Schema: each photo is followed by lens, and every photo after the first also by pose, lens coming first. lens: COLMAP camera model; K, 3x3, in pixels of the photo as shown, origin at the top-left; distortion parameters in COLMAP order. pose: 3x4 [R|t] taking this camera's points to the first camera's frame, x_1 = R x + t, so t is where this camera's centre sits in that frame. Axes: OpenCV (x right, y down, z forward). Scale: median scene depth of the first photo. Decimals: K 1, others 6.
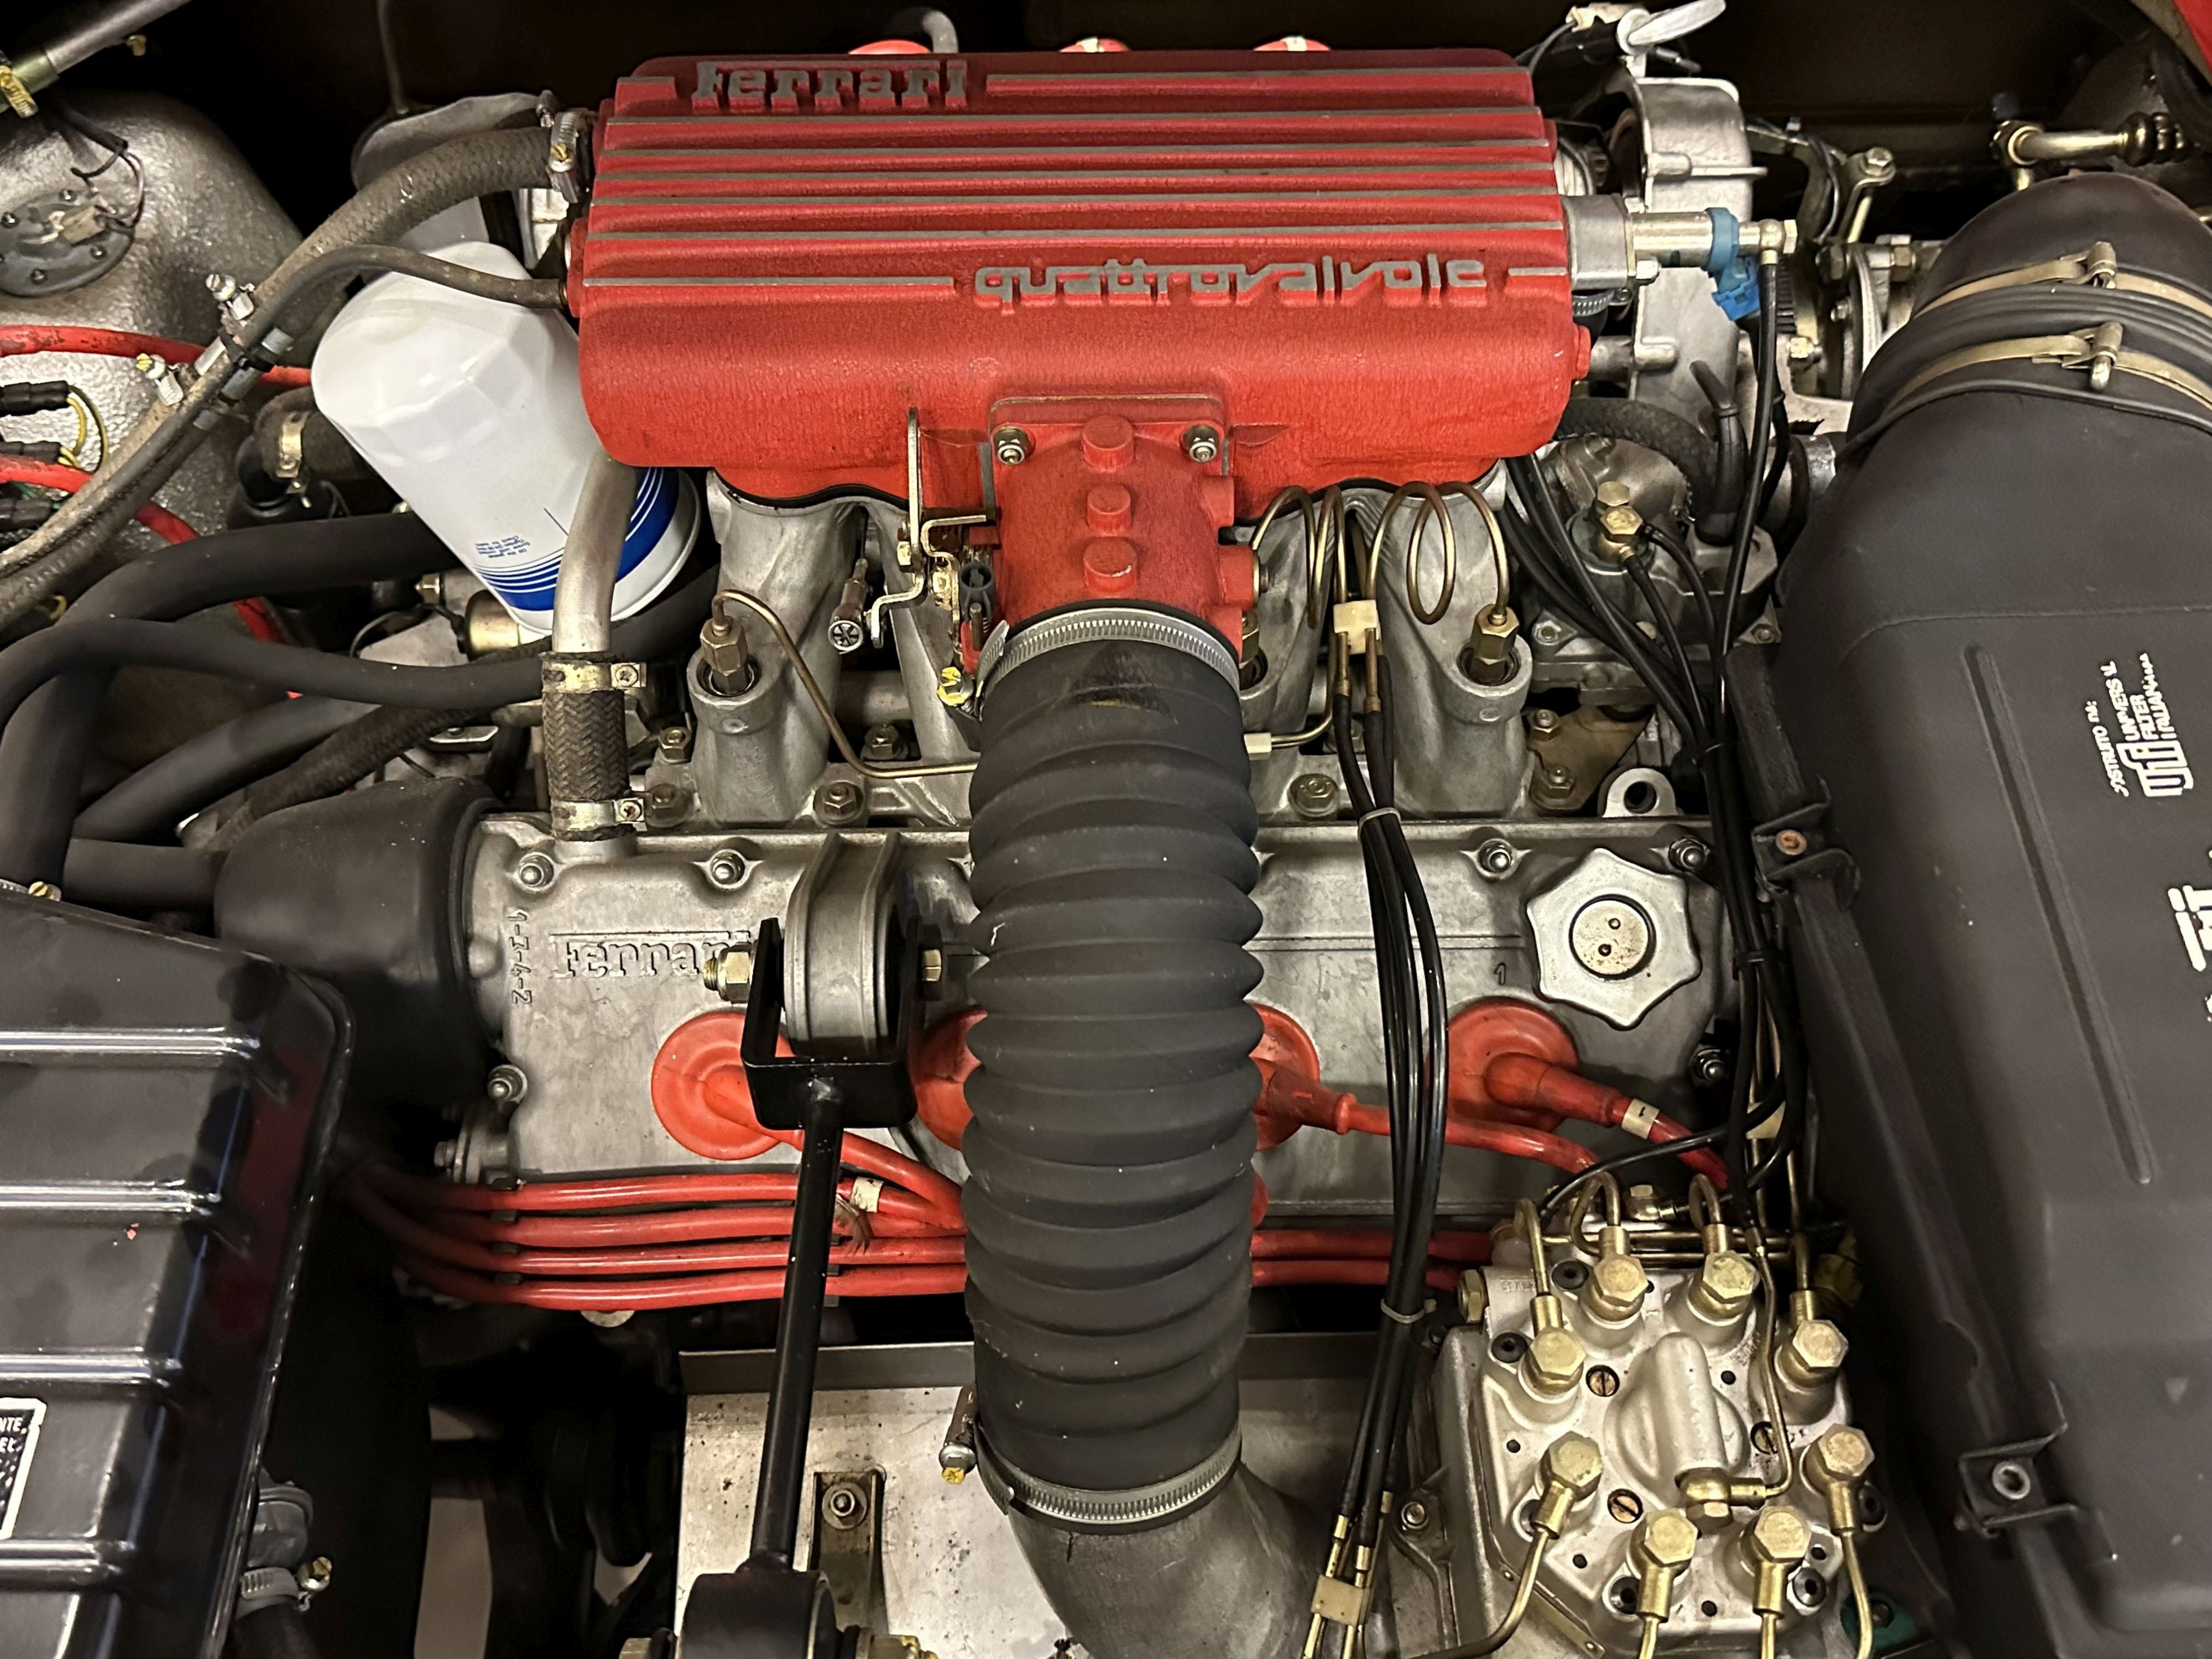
lens RADIAL K [[2057.1, 0, 1111.8], [0, 2057.1, 841.4], [0, 0, 1]] dist [-0.007008, 0.000000]
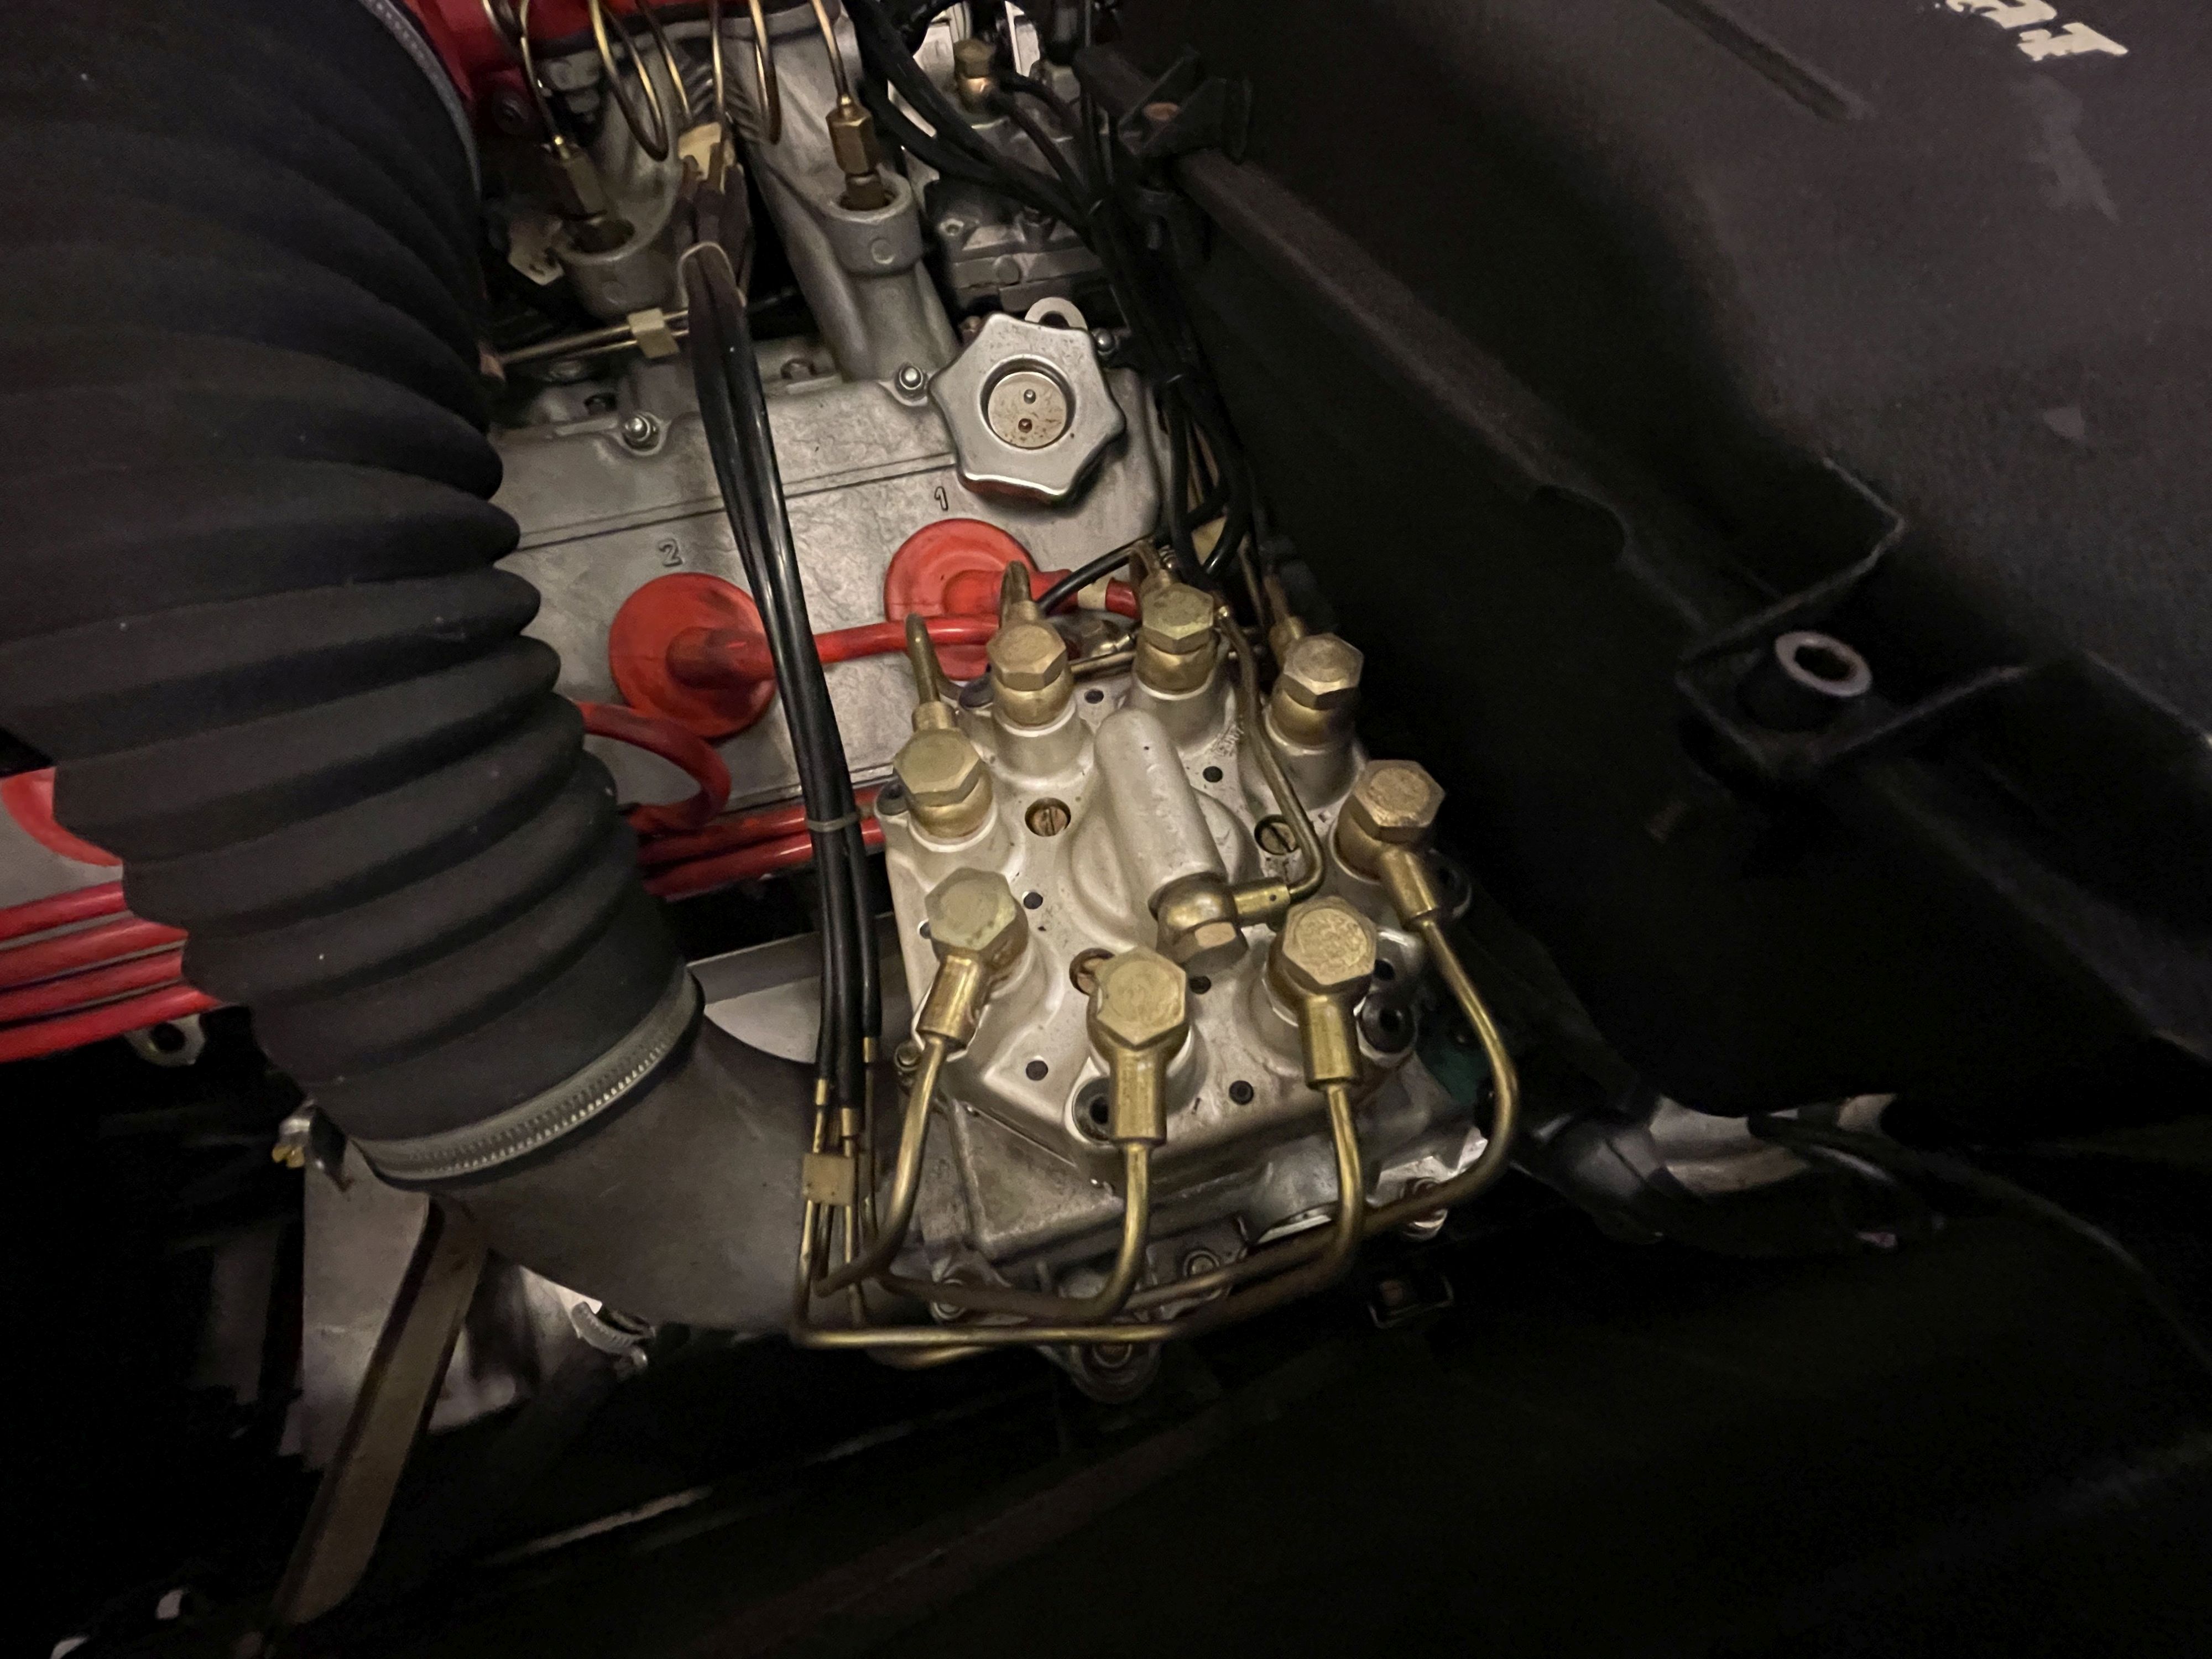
lens RADIAL K [[887.5, 0, 1102.4], [0, 887.5, 826.0], [0, 0, 1]] dist [0.013853, -0.000071]
pose [[0.968858, -0.215698, 0.121606, 0.217666], [0.208222, 0.975479, 0.071306, 0.246026], [-0.134005, -0.043764, 0.990014, 0.685545]]
